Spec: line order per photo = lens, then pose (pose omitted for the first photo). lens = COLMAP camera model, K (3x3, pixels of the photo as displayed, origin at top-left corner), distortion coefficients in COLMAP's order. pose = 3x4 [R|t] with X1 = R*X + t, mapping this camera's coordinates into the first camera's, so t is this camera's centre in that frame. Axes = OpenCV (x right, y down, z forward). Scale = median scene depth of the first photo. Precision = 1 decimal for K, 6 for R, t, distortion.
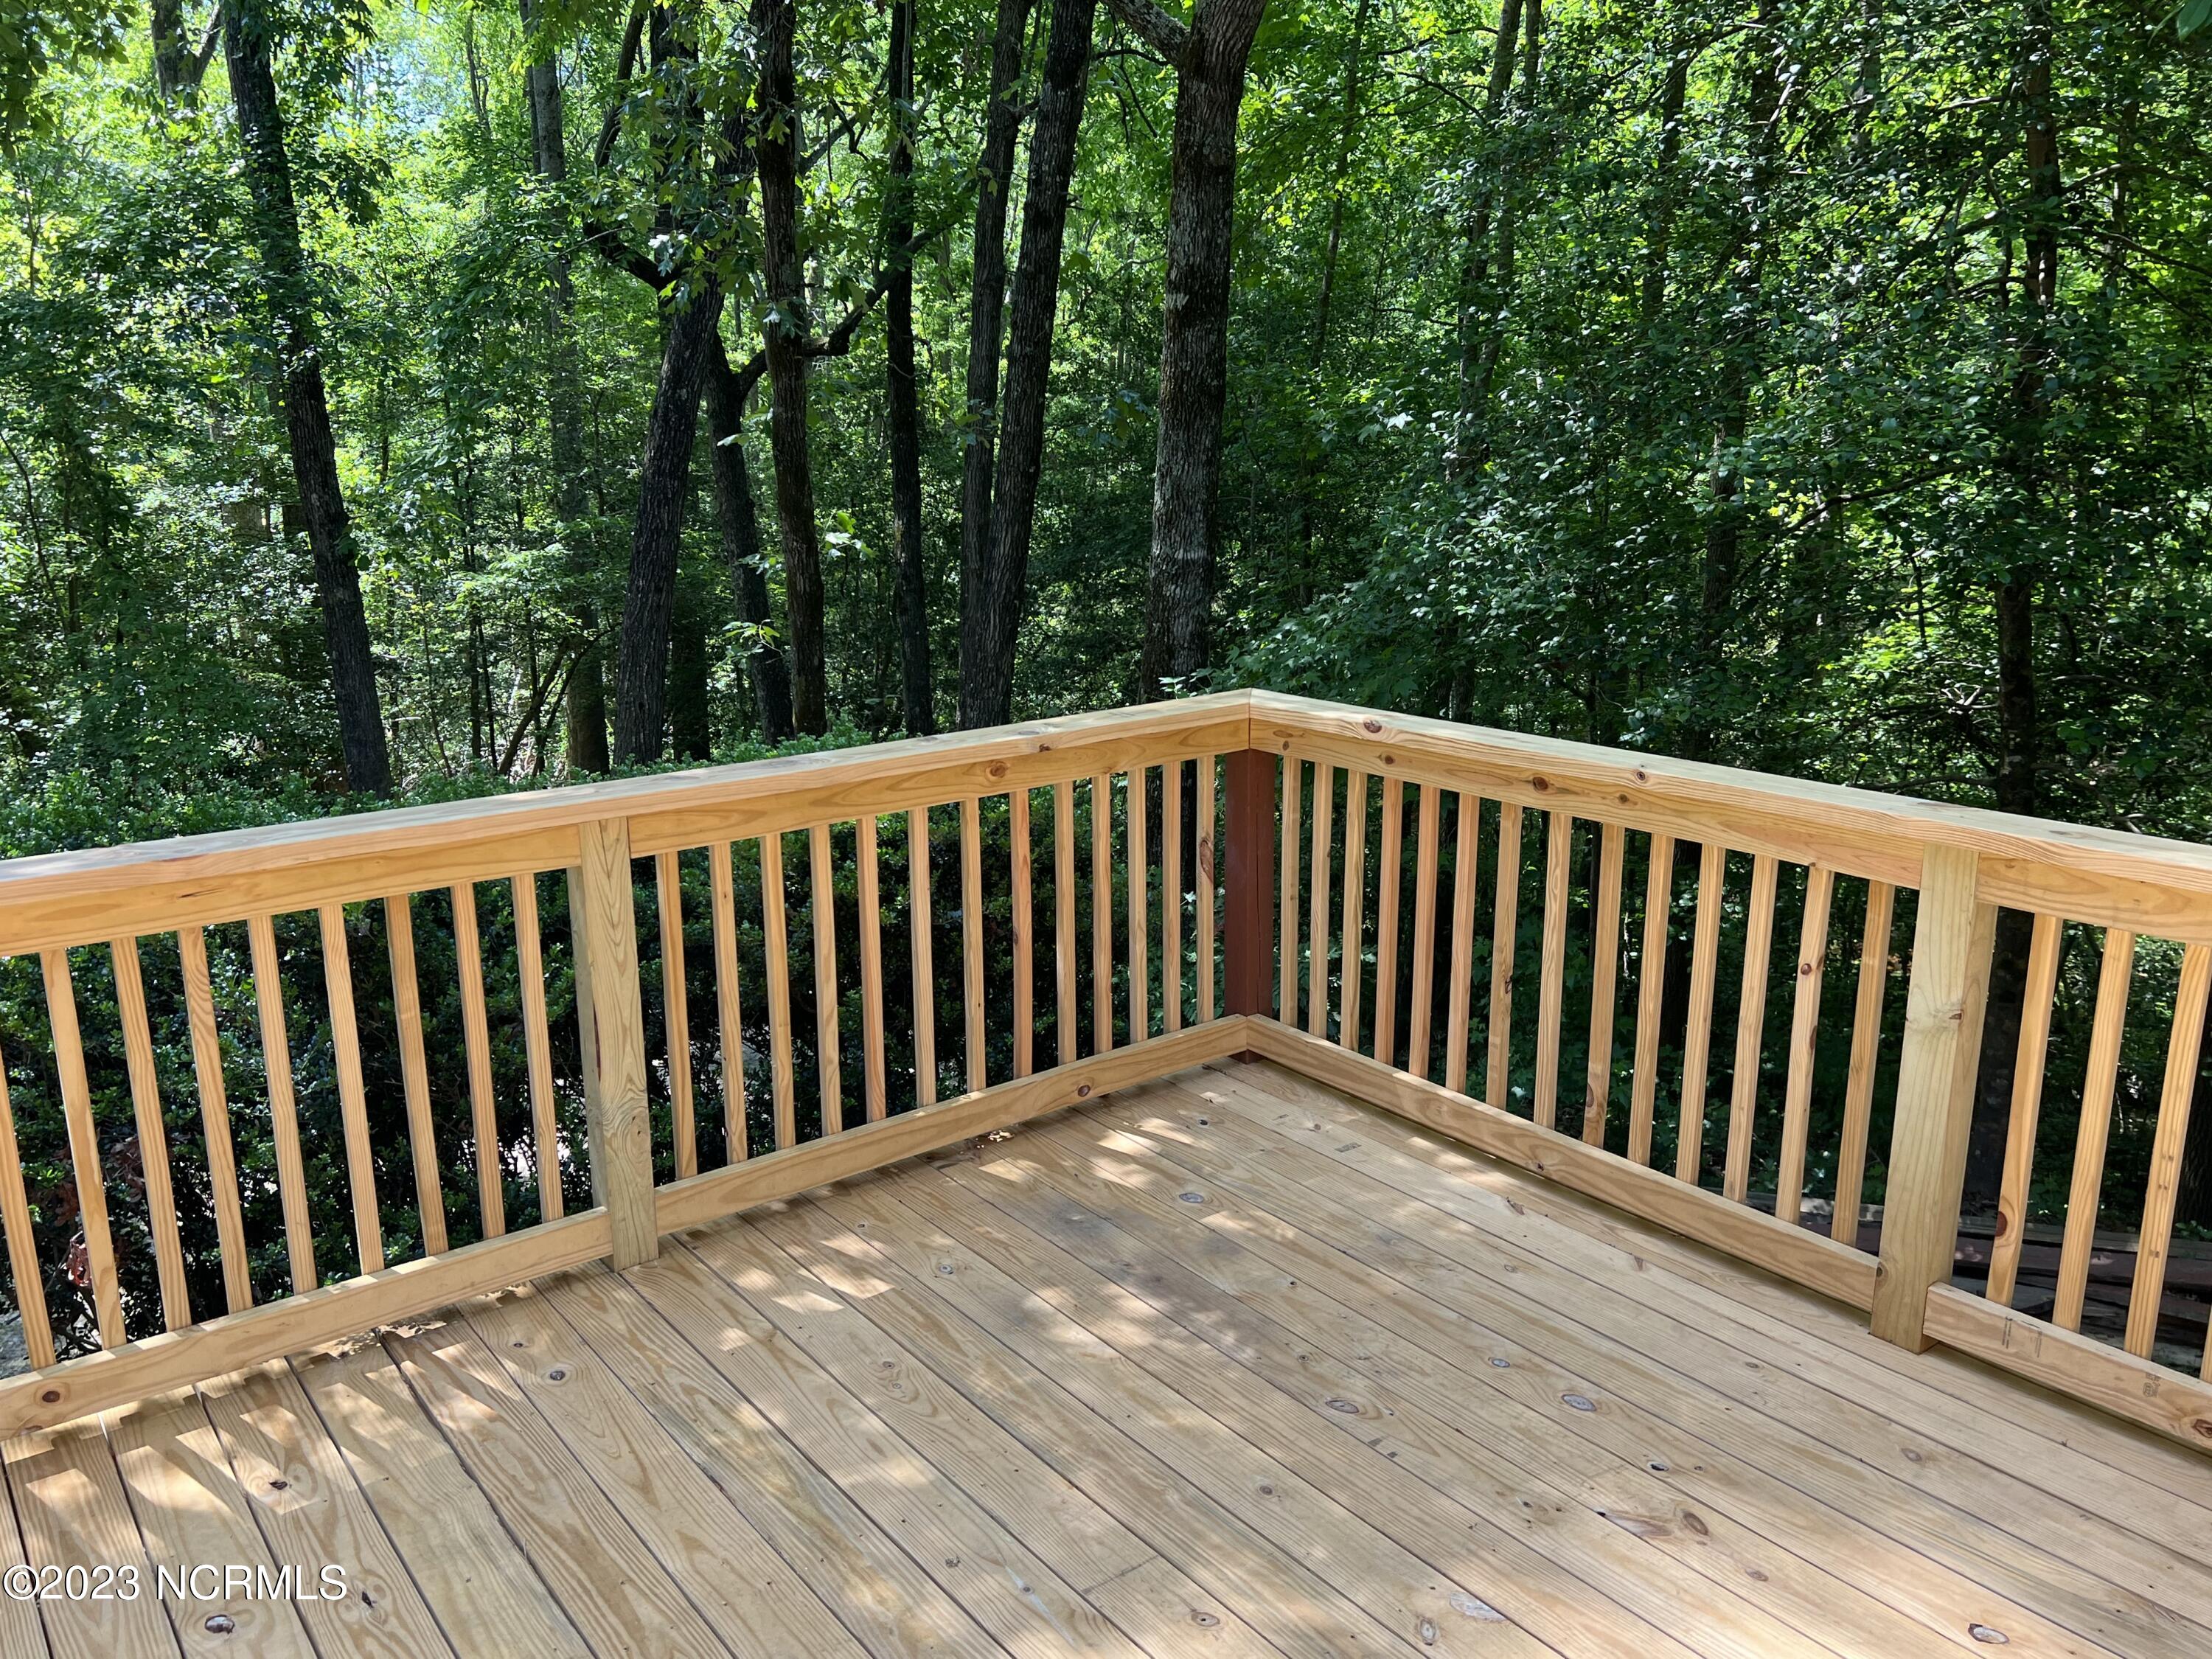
lens RADIAL K [[1714.5, 0, 1108.6], [0, 1714.5, 827.1], [0, 0, 1]] dist [0.037601, -0.040469]
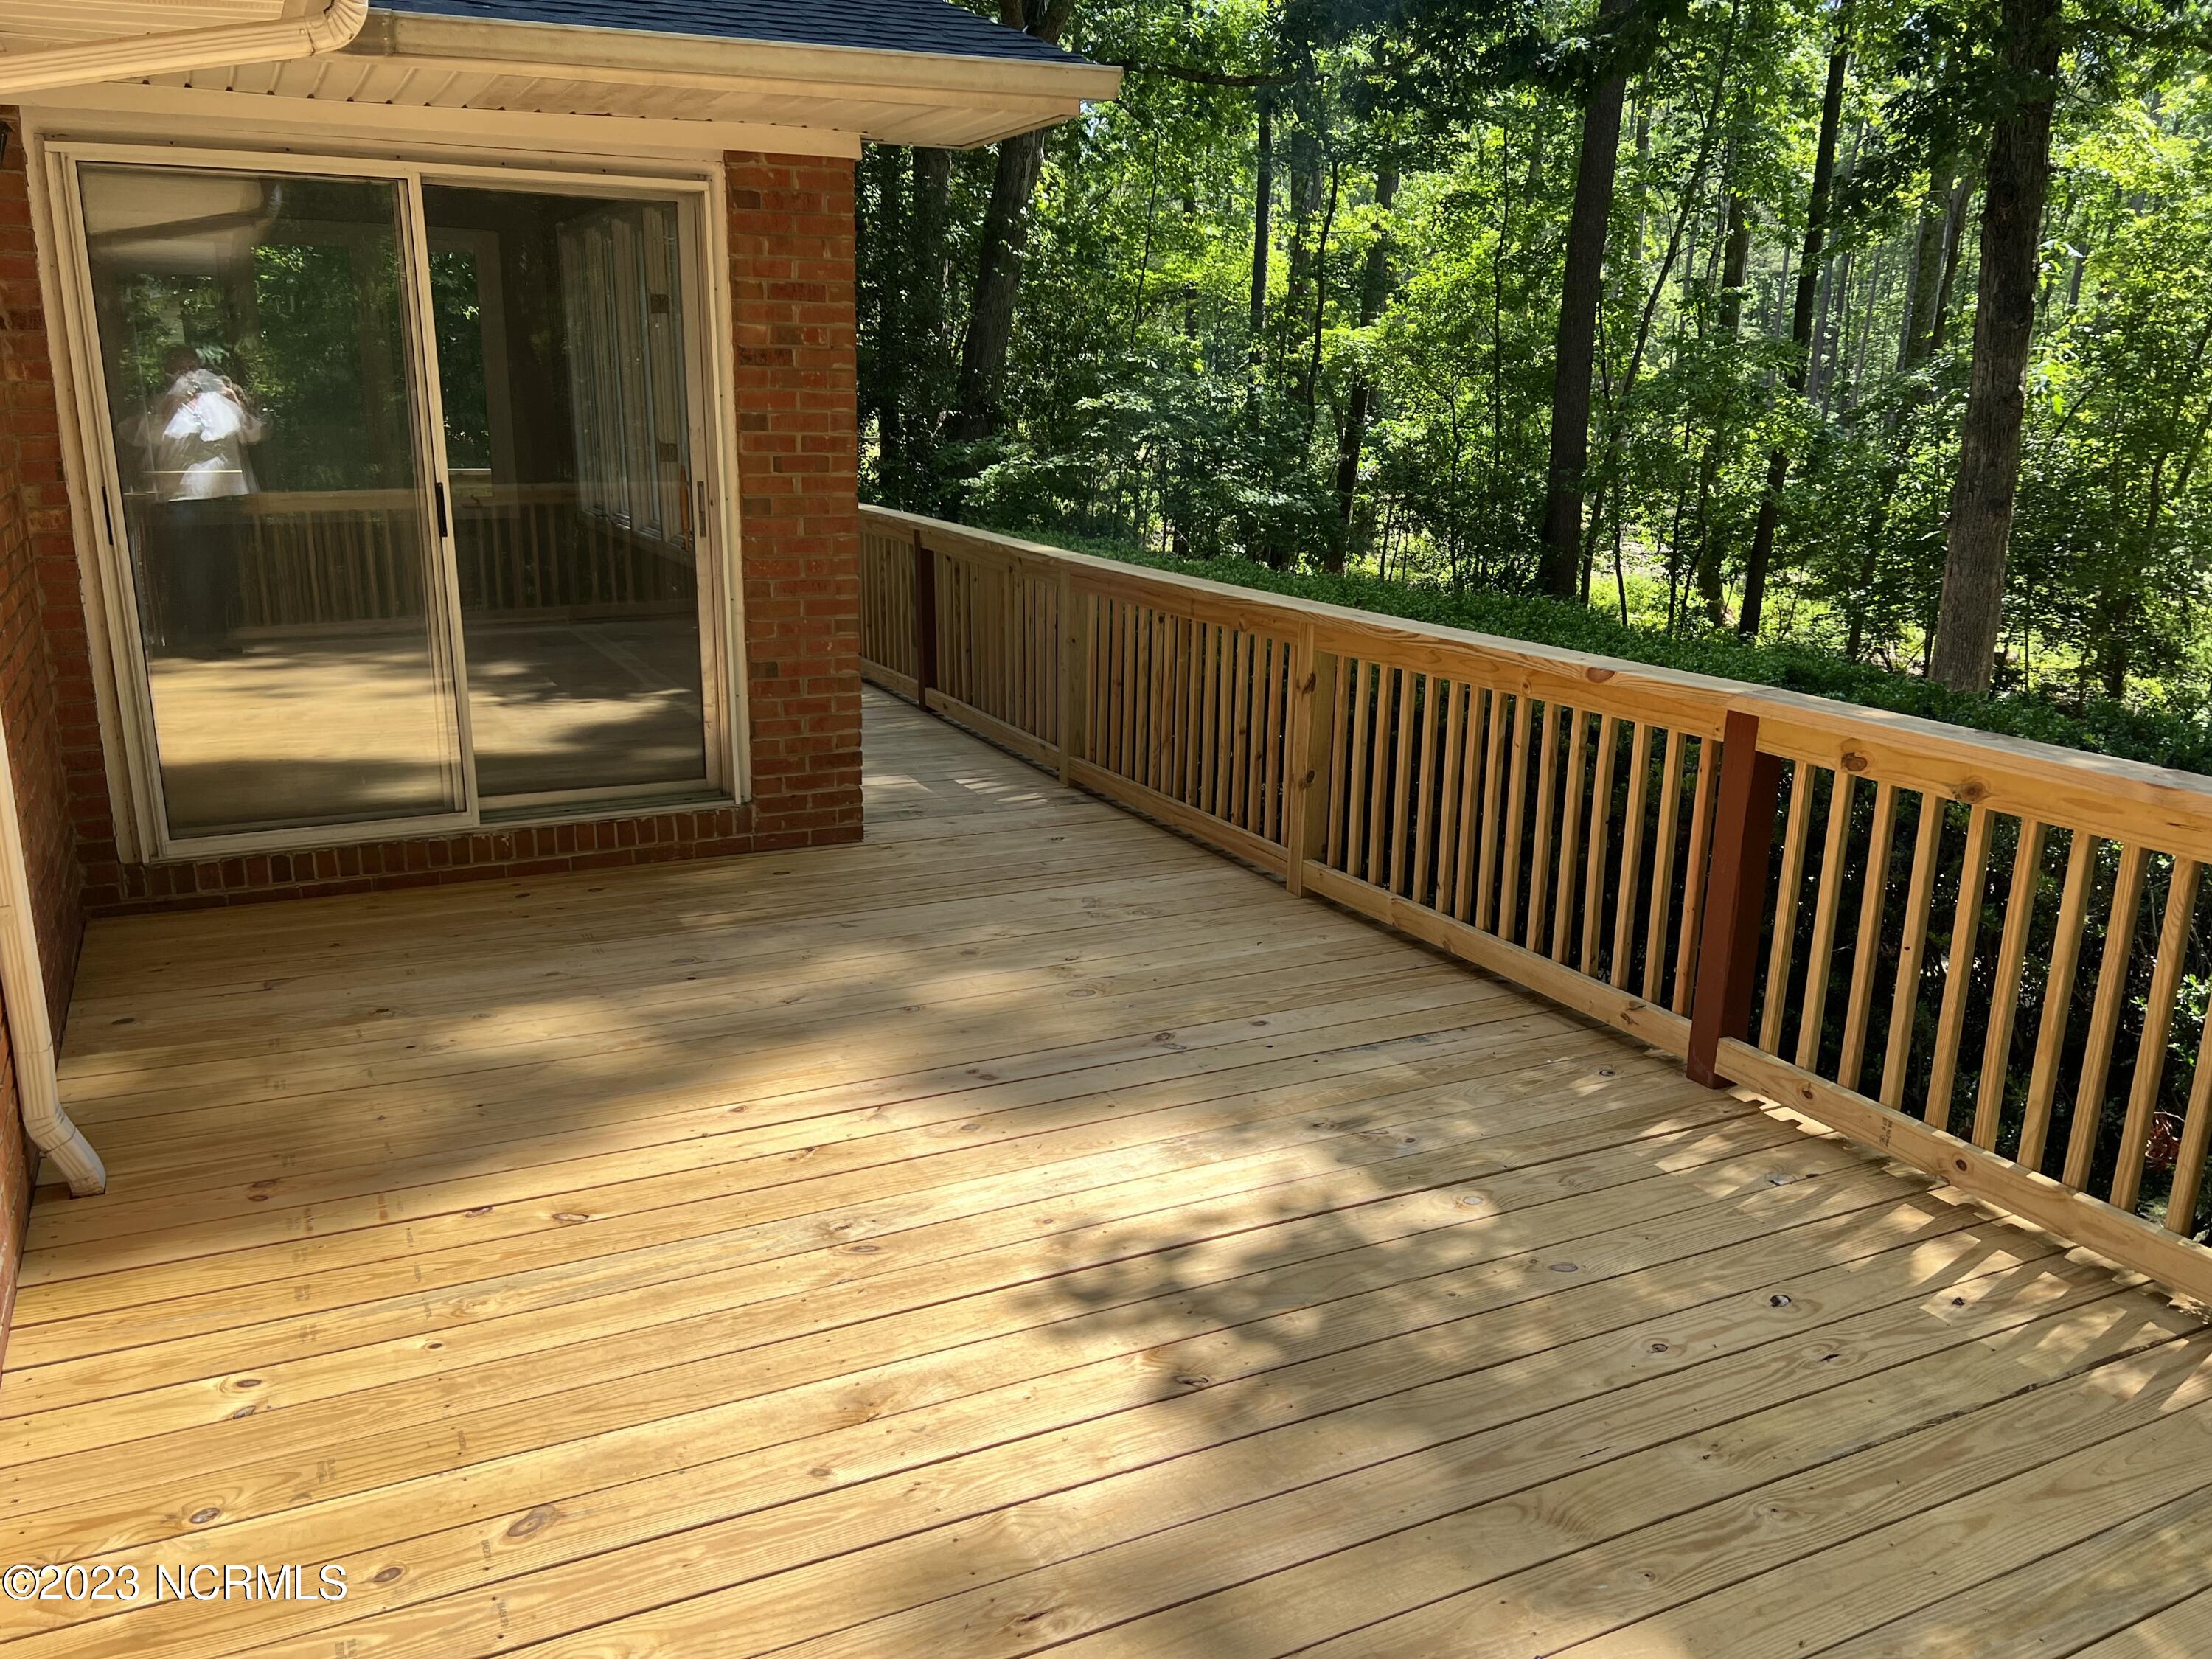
lens RADIAL K [[1714.5, 0, 1095.1], [0, 1714.5, 841.1], [0, 0, 1]] dist [0.037601, -0.040469]
pose [[-0.194459, 0.259775, -0.945887, 0.664978], [-0.235127, 0.923838, 0.302058, -0.126115], [0.952313, 0.281142, -0.118569, 0.490790]]
